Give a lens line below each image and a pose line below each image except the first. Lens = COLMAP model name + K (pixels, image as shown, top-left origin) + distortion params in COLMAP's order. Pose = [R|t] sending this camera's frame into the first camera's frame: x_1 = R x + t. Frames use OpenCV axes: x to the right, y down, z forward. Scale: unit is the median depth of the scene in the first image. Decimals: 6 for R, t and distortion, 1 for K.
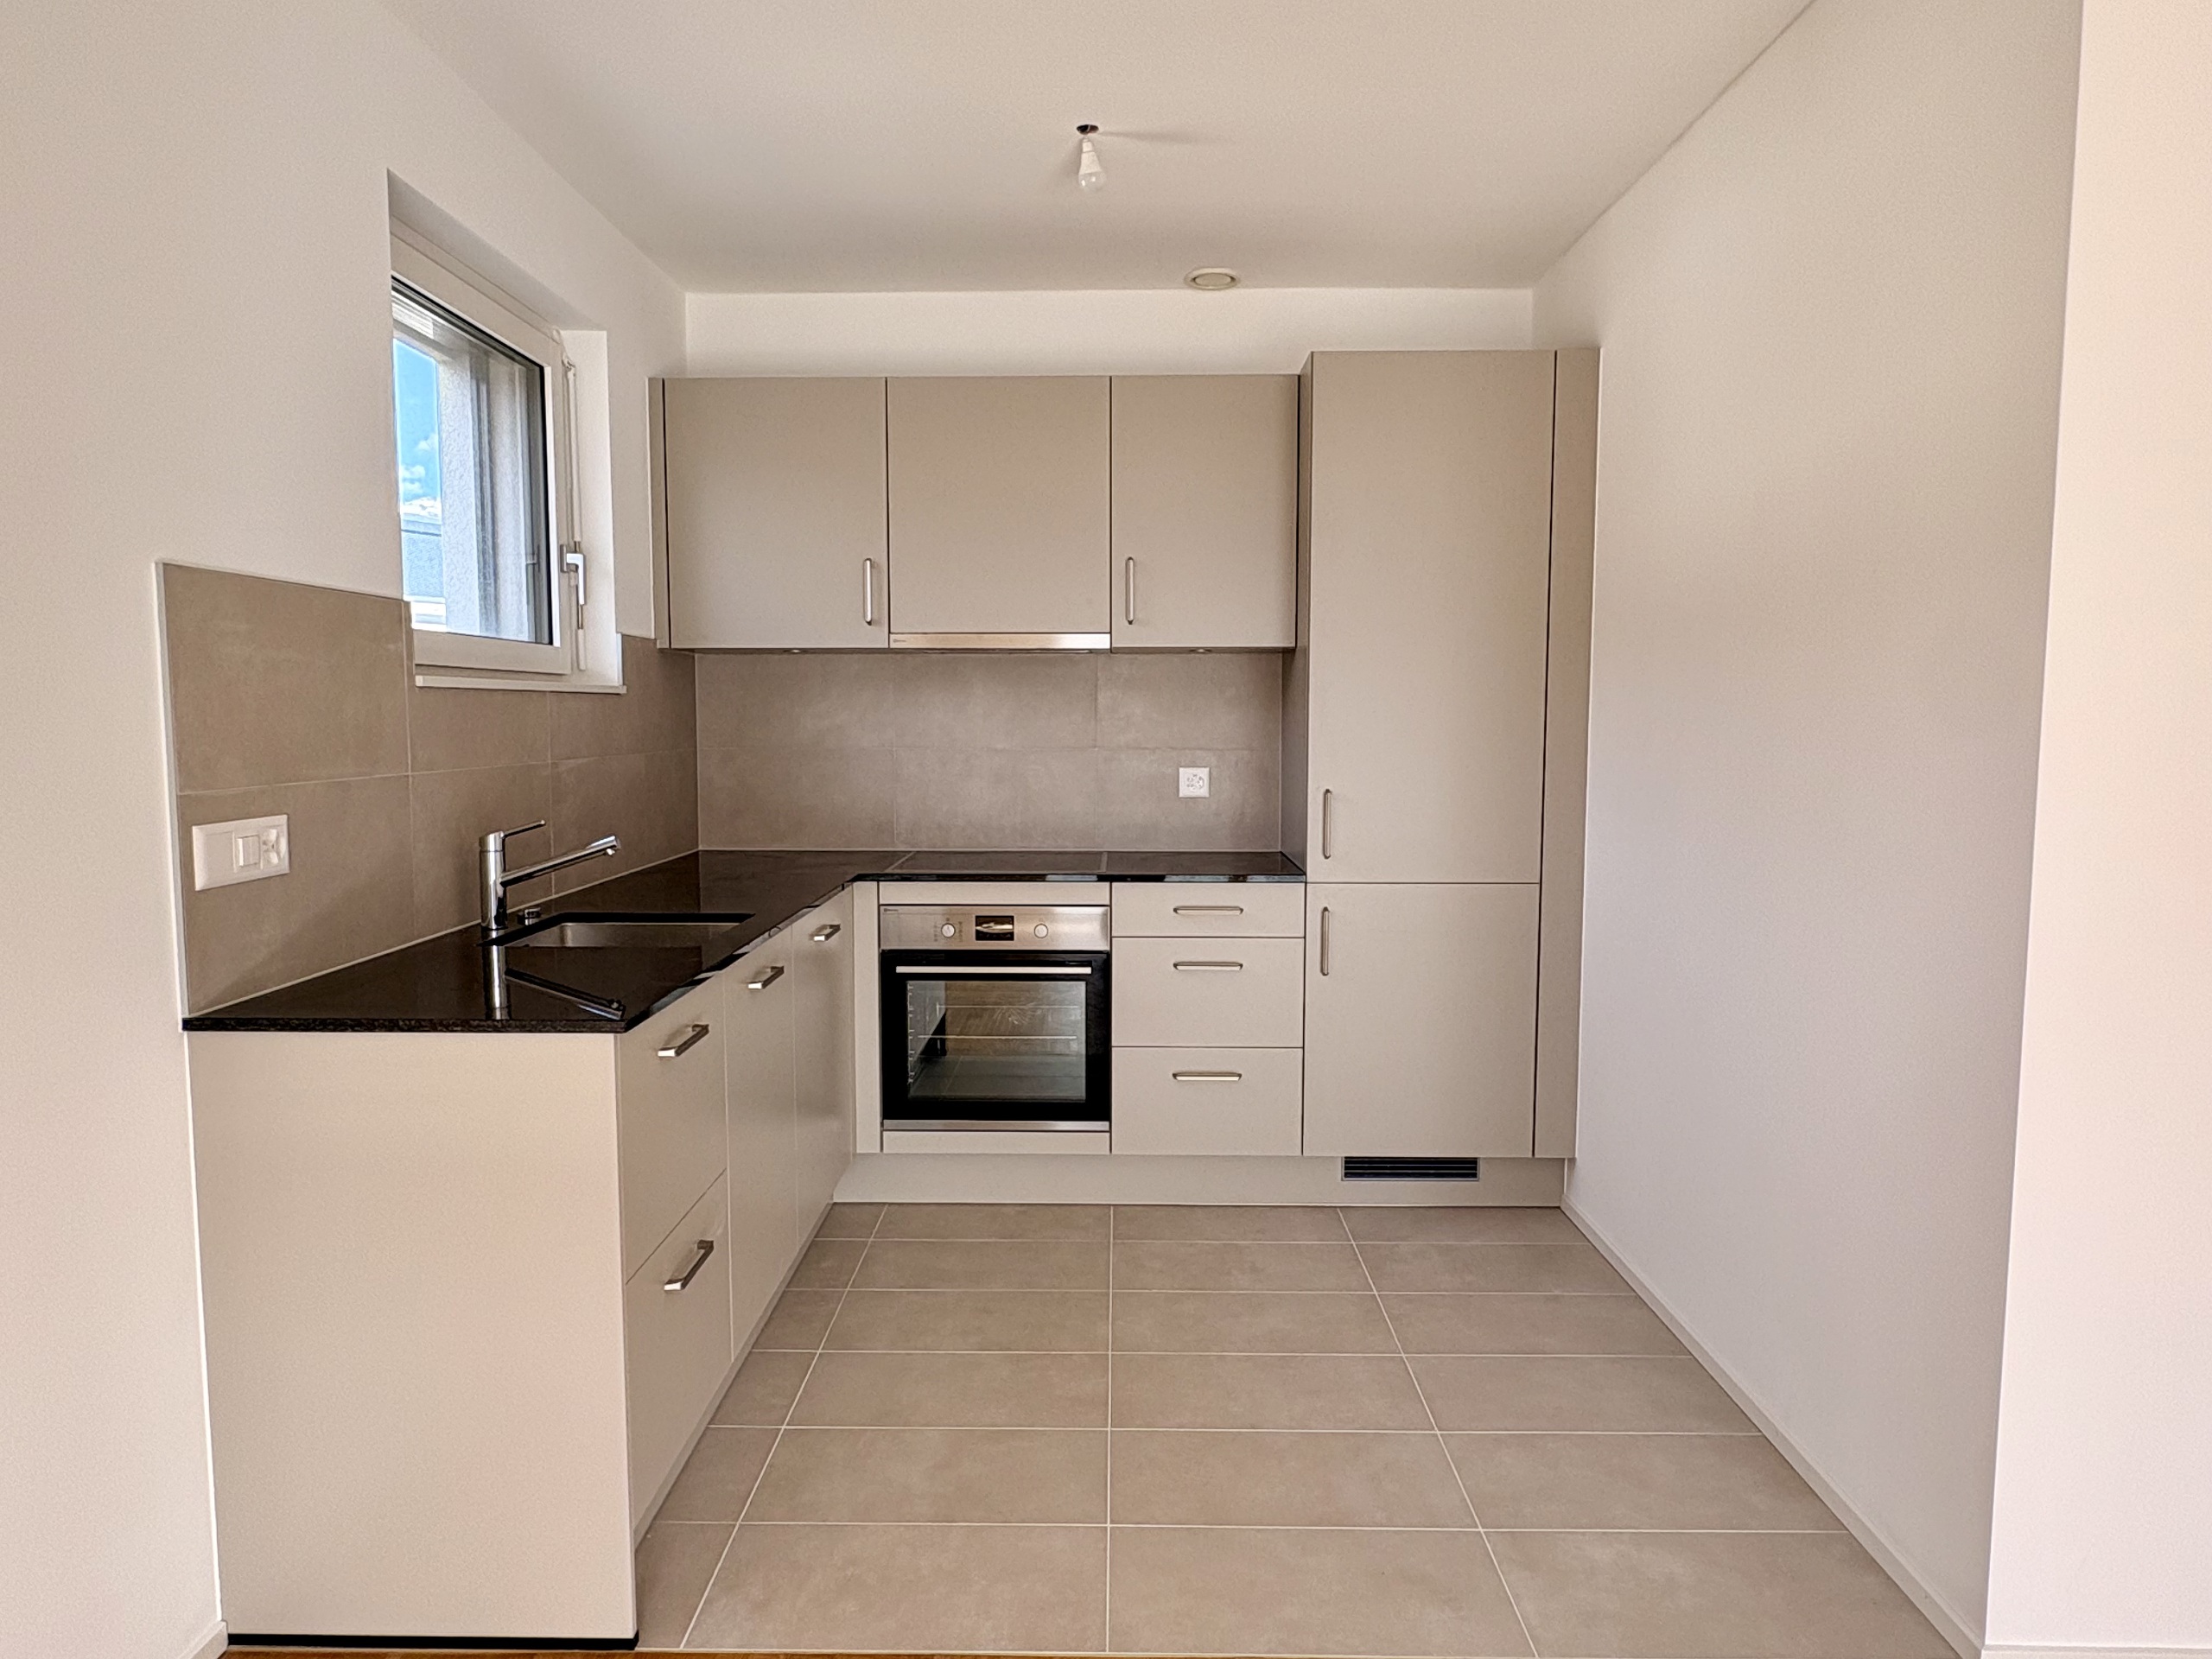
lens RADIAL K [[1381.2, 0, 1106.0], [0, 1381.2, 829.5], [0, 0, 1]] dist [-0.004752, -0.000702]
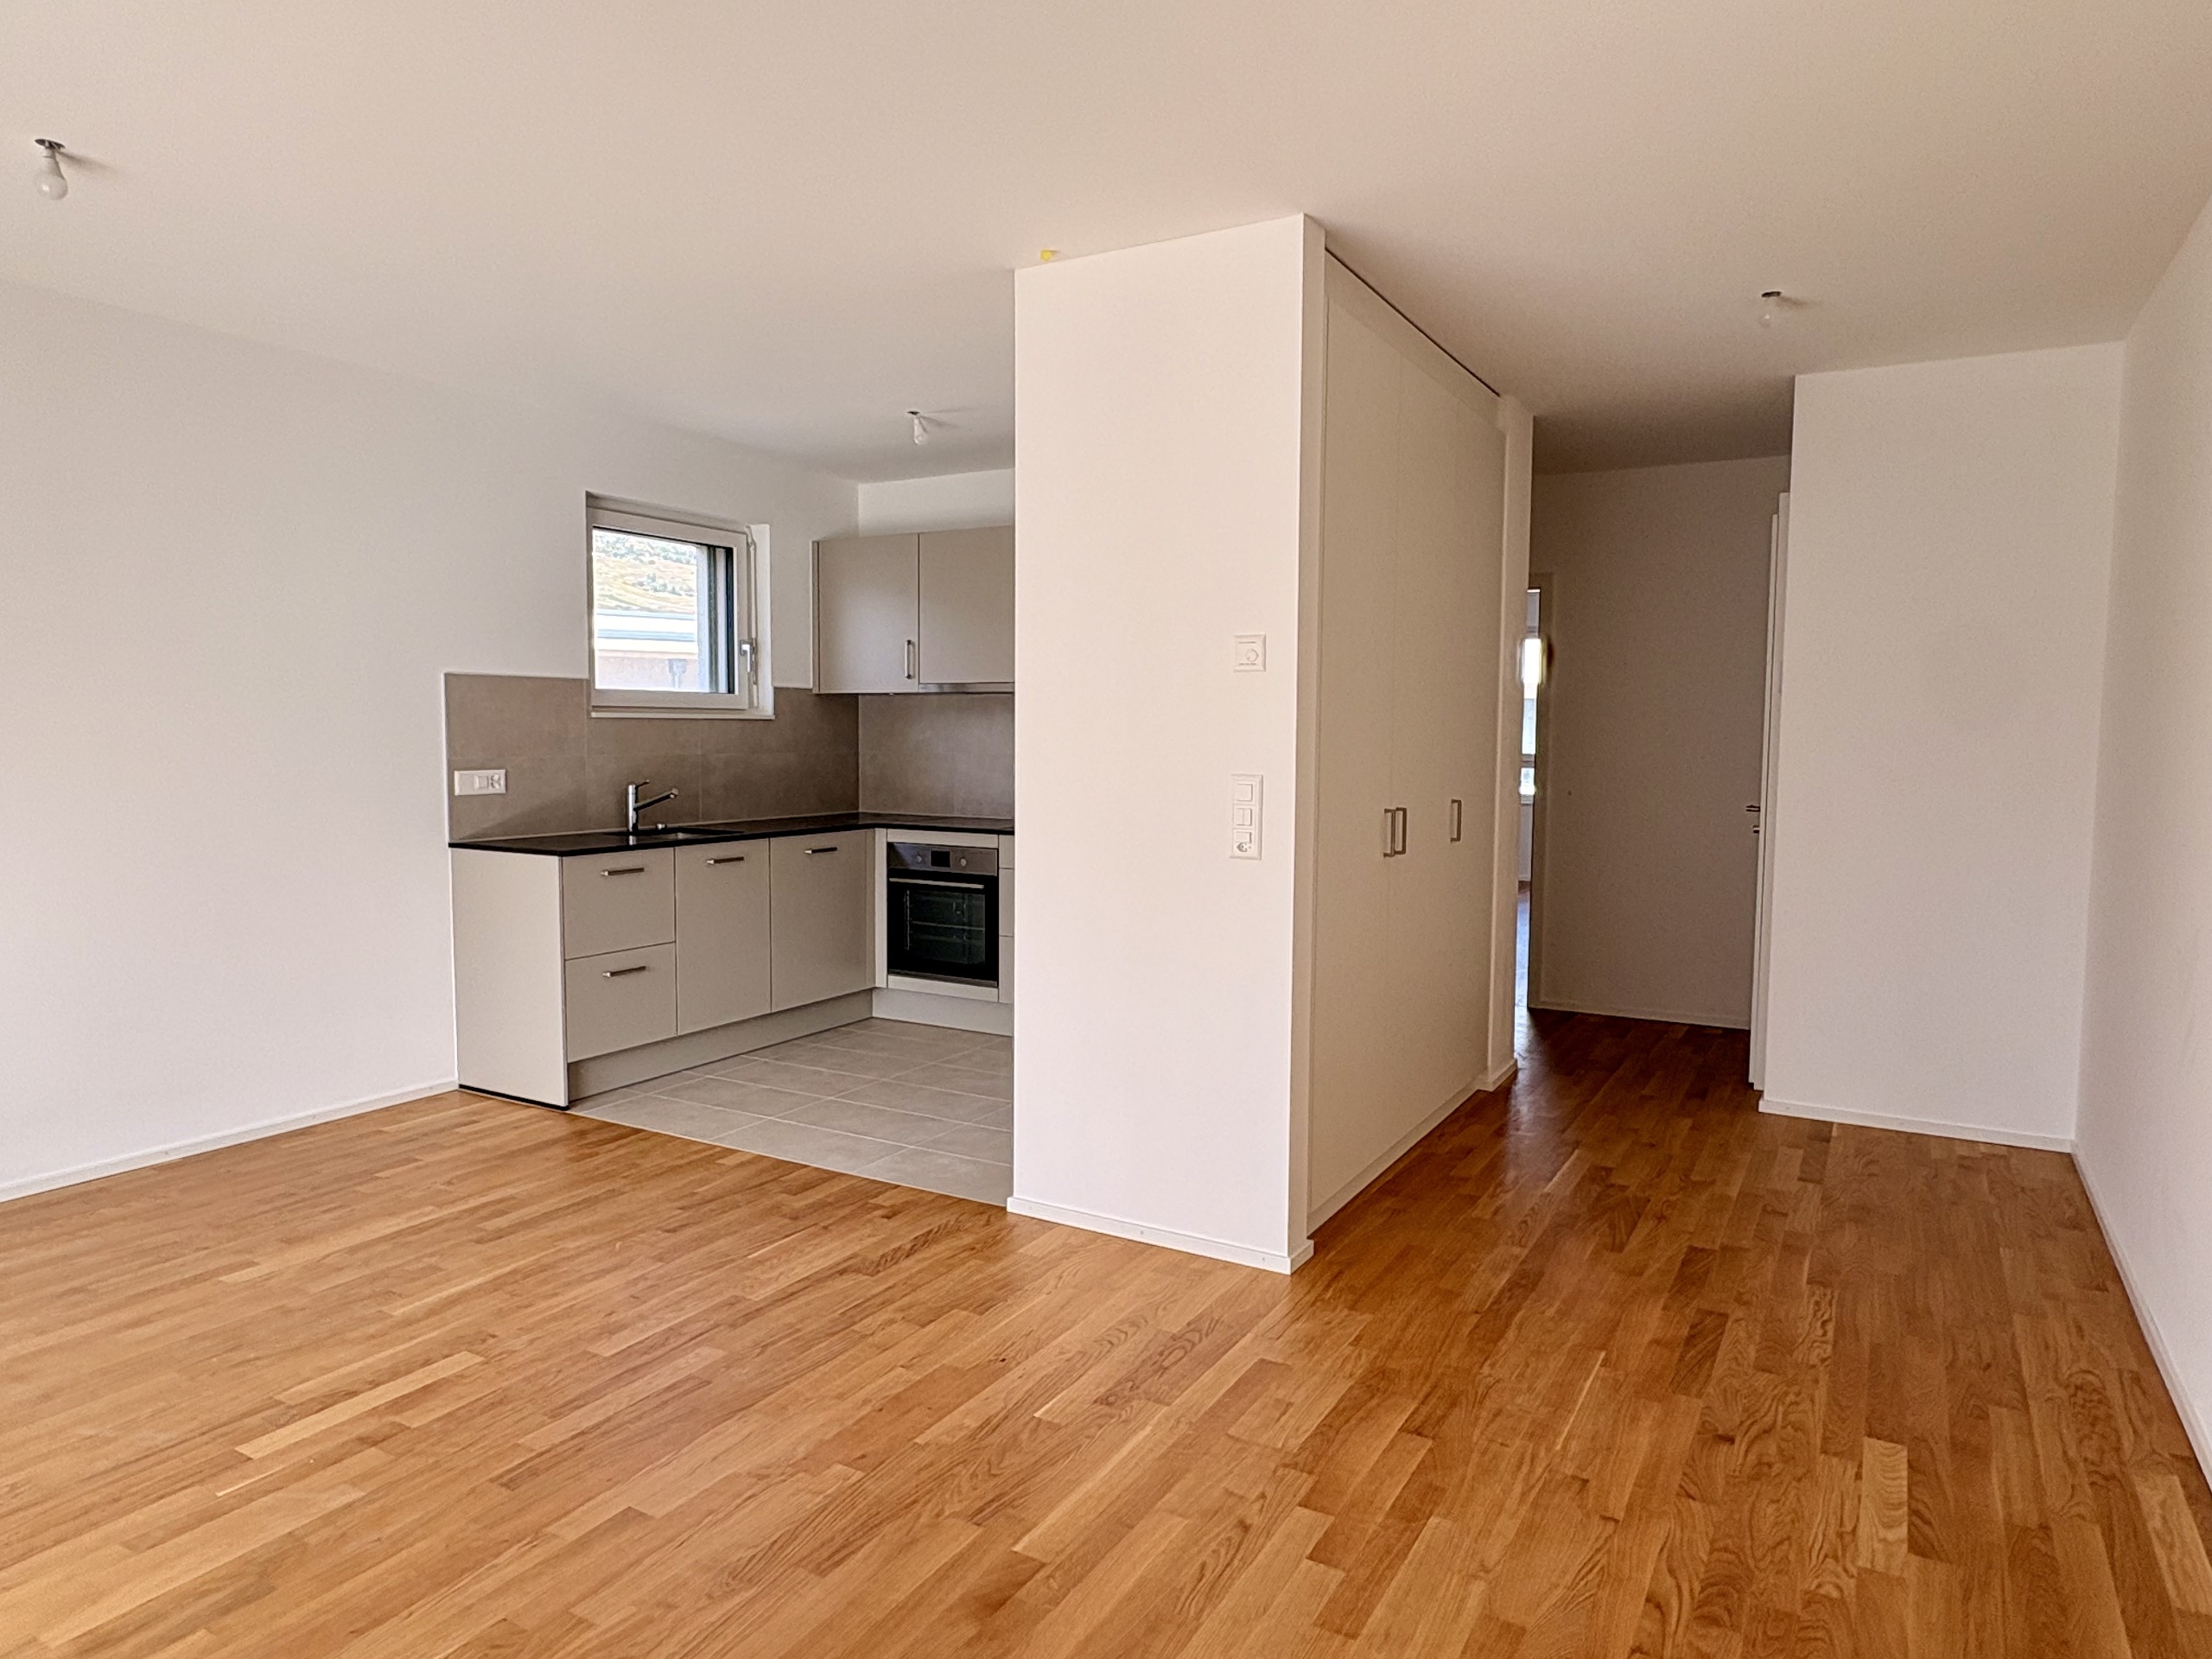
lens RADIAL K [[1381.2, 0, 1106.0], [0, 1381.2, 829.5], [0, 0, 1]] dist [-0.004752, -0.000702]
pose [[0.870788, 0.040306, -0.490004, 1.118391], [-0.047539, 0.998867, -0.002319, 0.036324], [0.489355, 0.025313, 0.871717, -0.453255]]
